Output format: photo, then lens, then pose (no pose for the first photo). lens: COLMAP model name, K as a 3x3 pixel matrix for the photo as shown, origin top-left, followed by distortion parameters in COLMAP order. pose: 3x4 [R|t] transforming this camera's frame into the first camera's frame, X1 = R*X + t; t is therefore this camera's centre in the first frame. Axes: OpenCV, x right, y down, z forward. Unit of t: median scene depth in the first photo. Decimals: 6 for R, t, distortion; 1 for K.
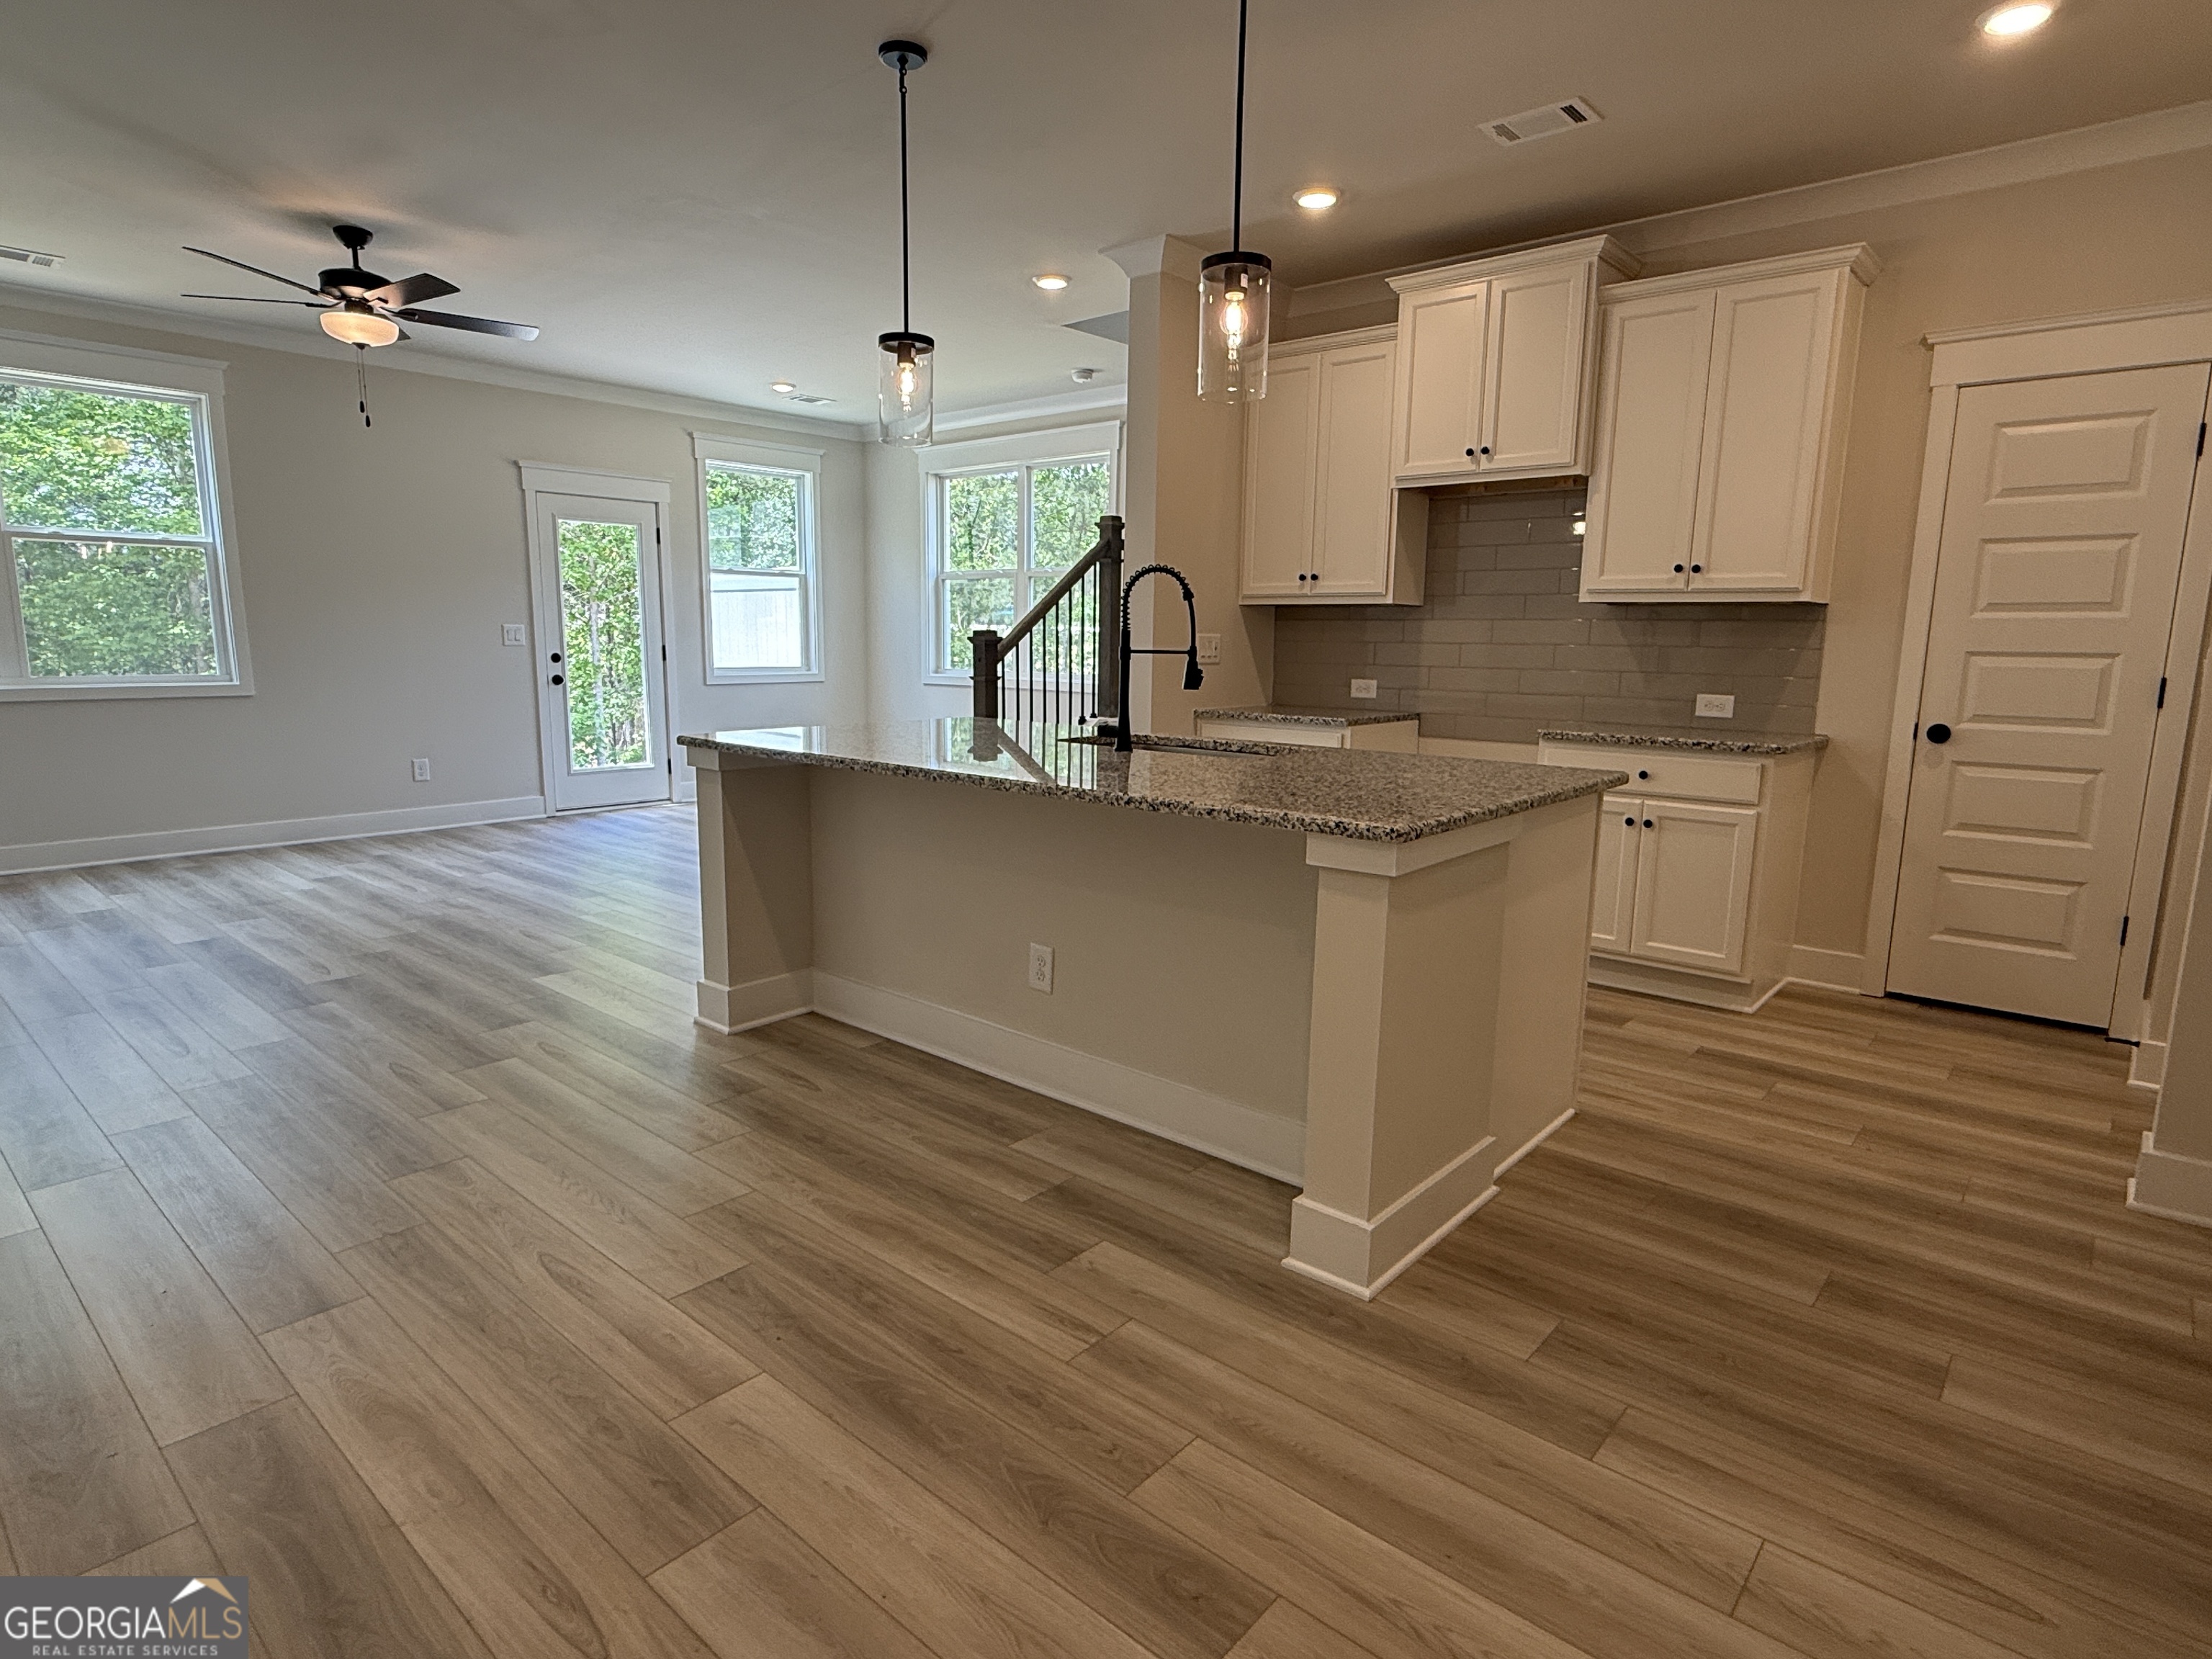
lens RADIAL K [[1192.5, 0, 1116.2], [0, 1192.5, 840.5], [0, 0, 1]] dist [-0.006562, 0.000163]
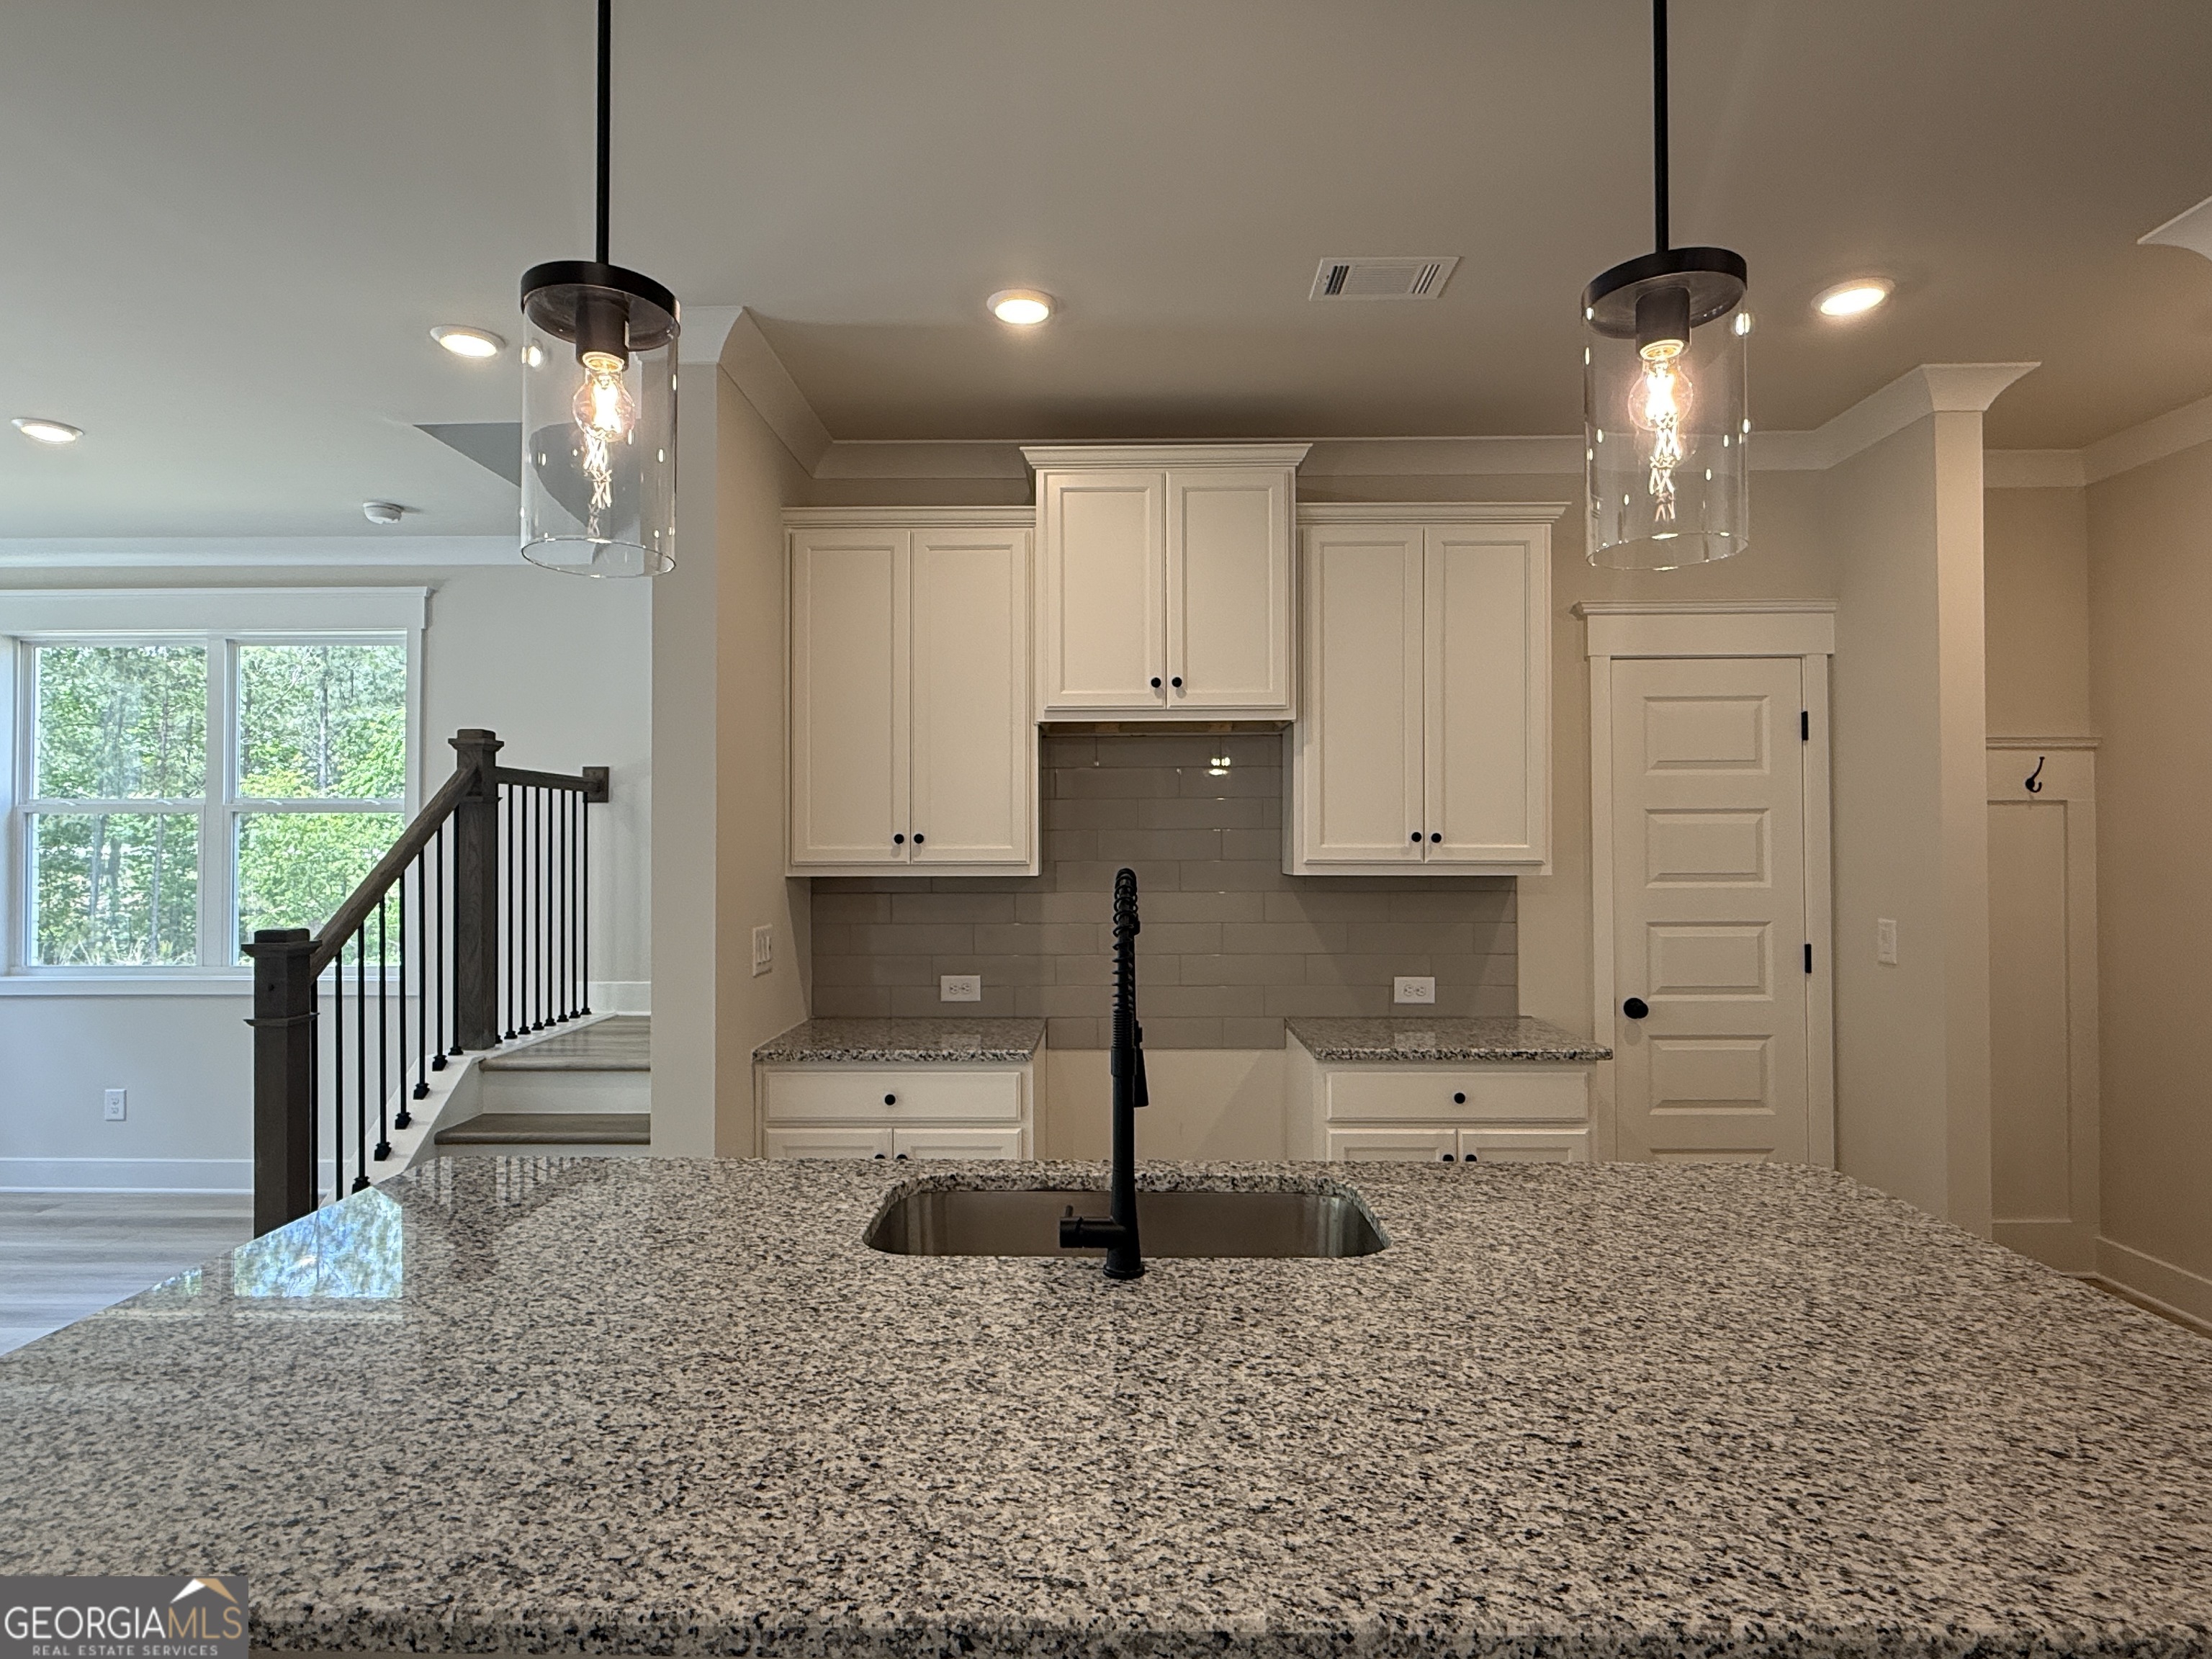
lens RADIAL K [[1192.5, 0, 1091.9], [0, 1192.5, 843.2], [0, 0, 1]] dist [-0.006562, 0.000163]
pose [[0.770800, -0.009034, 0.637013, -0.232864], [0.120040, 0.984049, -0.131295, -0.138613], [-0.625666, 0.177670, 0.759589, 0.496260]]
